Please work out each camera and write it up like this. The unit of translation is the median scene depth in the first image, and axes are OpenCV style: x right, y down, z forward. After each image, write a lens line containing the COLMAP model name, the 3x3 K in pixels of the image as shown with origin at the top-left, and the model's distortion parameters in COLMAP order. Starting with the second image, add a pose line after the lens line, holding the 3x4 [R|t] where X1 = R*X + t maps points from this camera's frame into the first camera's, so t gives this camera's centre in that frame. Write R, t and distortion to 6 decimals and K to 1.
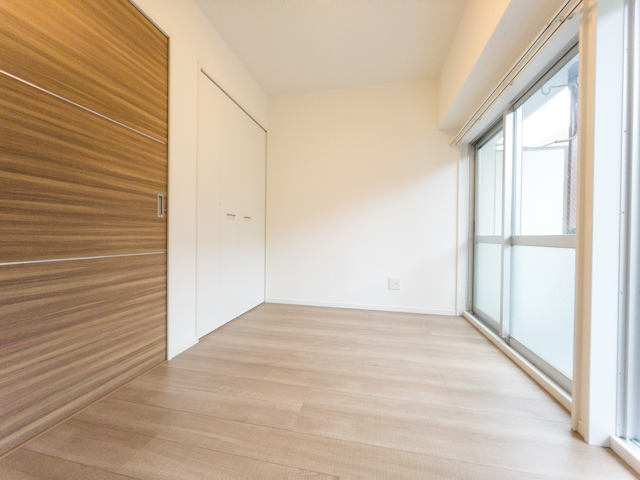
lens RADIAL K [[255.7, 0, 321.3], [0, 255.7, 239.1], [0, 0, 1]] dist [-0.002893, -0.000115]
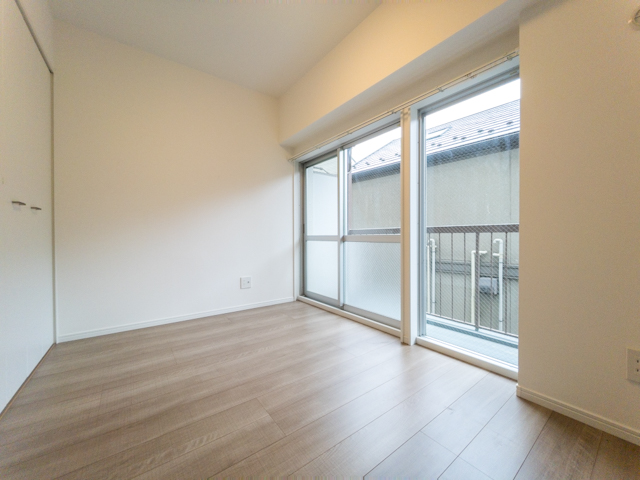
lens RADIAL K [[255.7, 0, 321.1], [0, 255.7, 239.3], [0, 0, 1]] dist [-0.002893, -0.000115]
pose [[0.649522, -0.023576, 0.759977, -0.362218], [0.018836, 0.999711, 0.014915, -0.012373], [-0.760109, 0.004627, 0.649779, 0.117204]]
